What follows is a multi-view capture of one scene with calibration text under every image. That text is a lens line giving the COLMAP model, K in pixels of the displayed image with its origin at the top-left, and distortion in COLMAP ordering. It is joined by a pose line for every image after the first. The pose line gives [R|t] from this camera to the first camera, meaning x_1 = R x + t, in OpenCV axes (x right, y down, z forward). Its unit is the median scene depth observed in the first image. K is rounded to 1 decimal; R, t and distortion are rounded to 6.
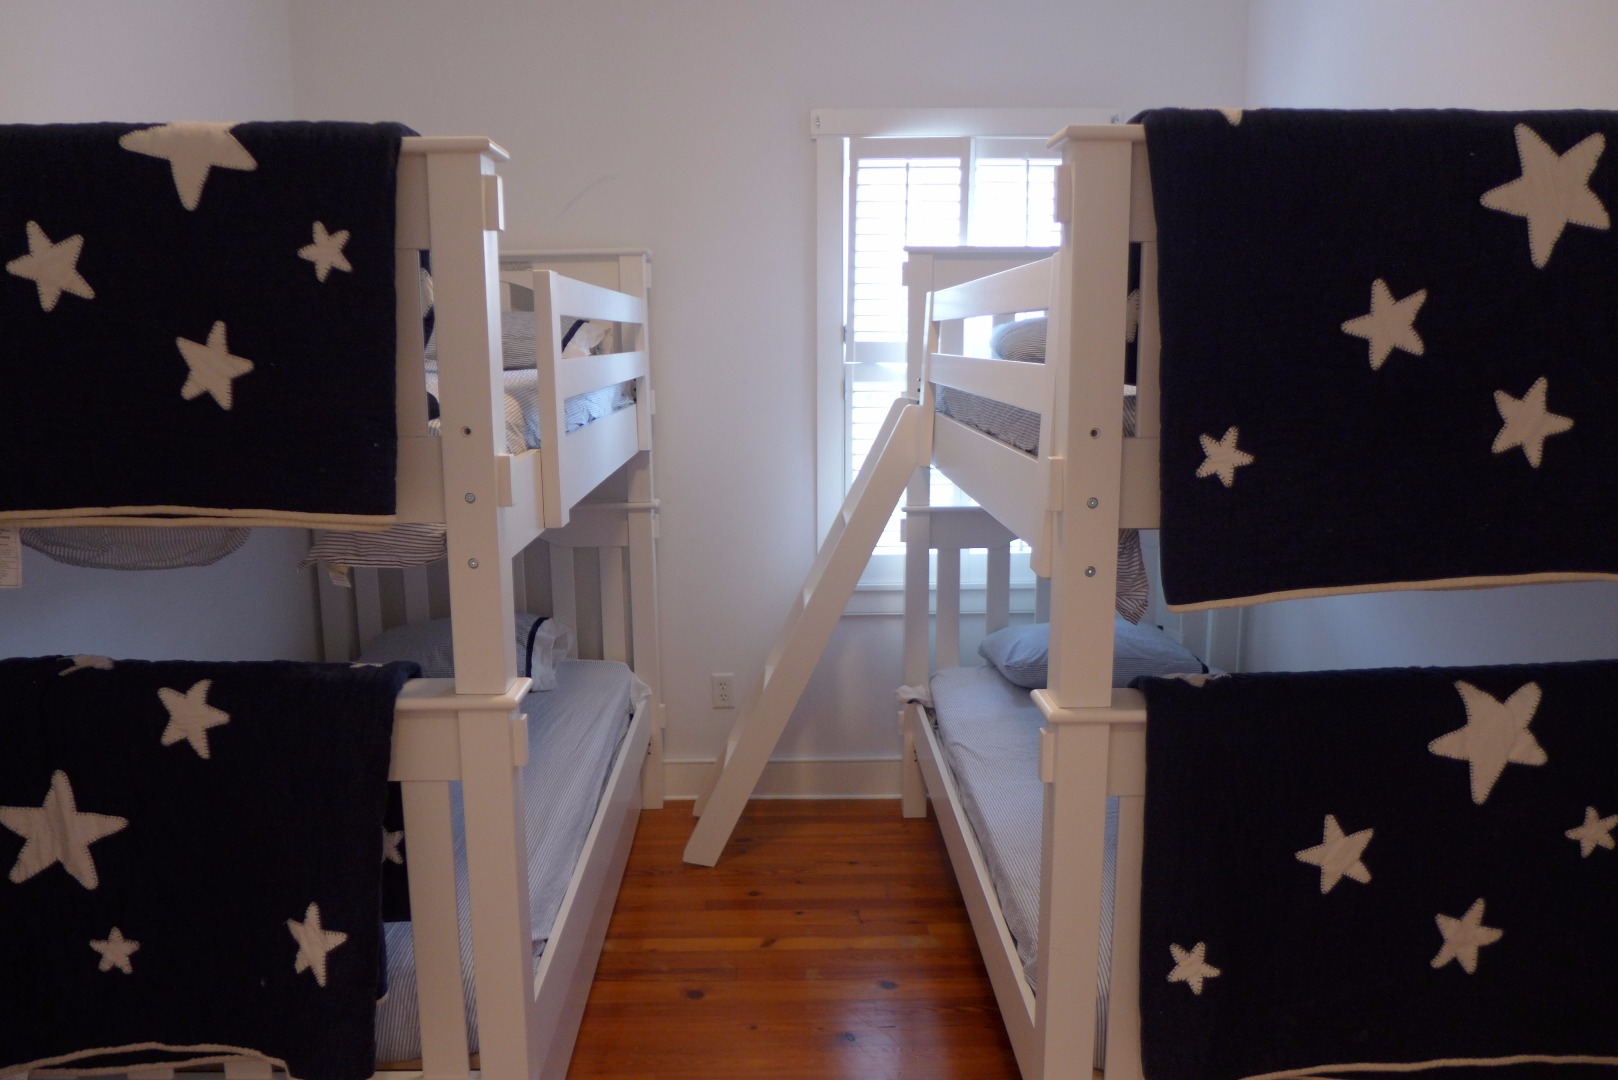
lens RADIAL K [[1164.5, 0, 809.0], [0, 1164.5, 540.0], [0, 0, 1]] dist [-0.005056, -0.001161]
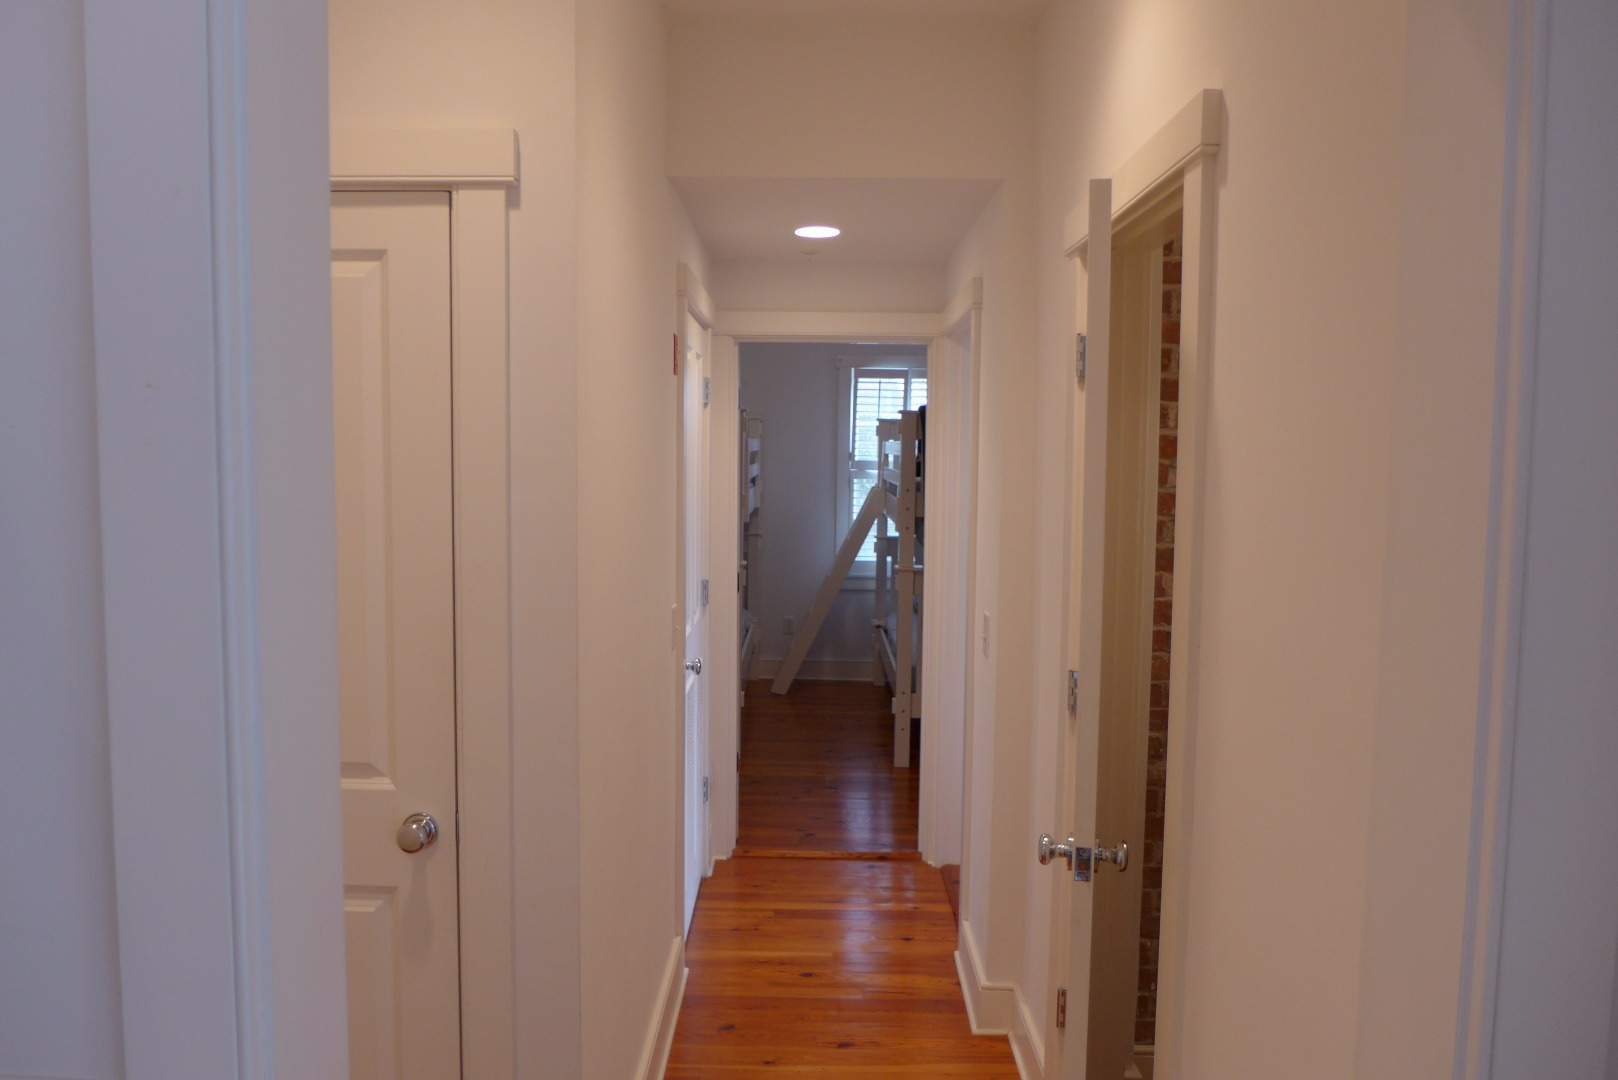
lens RADIAL K [[1164.5, 0, 809.0], [0, 1164.5, 540.0], [0, 0, 1]] dist [-0.005056, -0.001161]
pose [[0.999417, 0.021598, -0.026426, 0.014929], [-0.023887, 0.995692, -0.089592, 0.175155], [0.024377, 0.090171, 0.995628, -1.157514]]
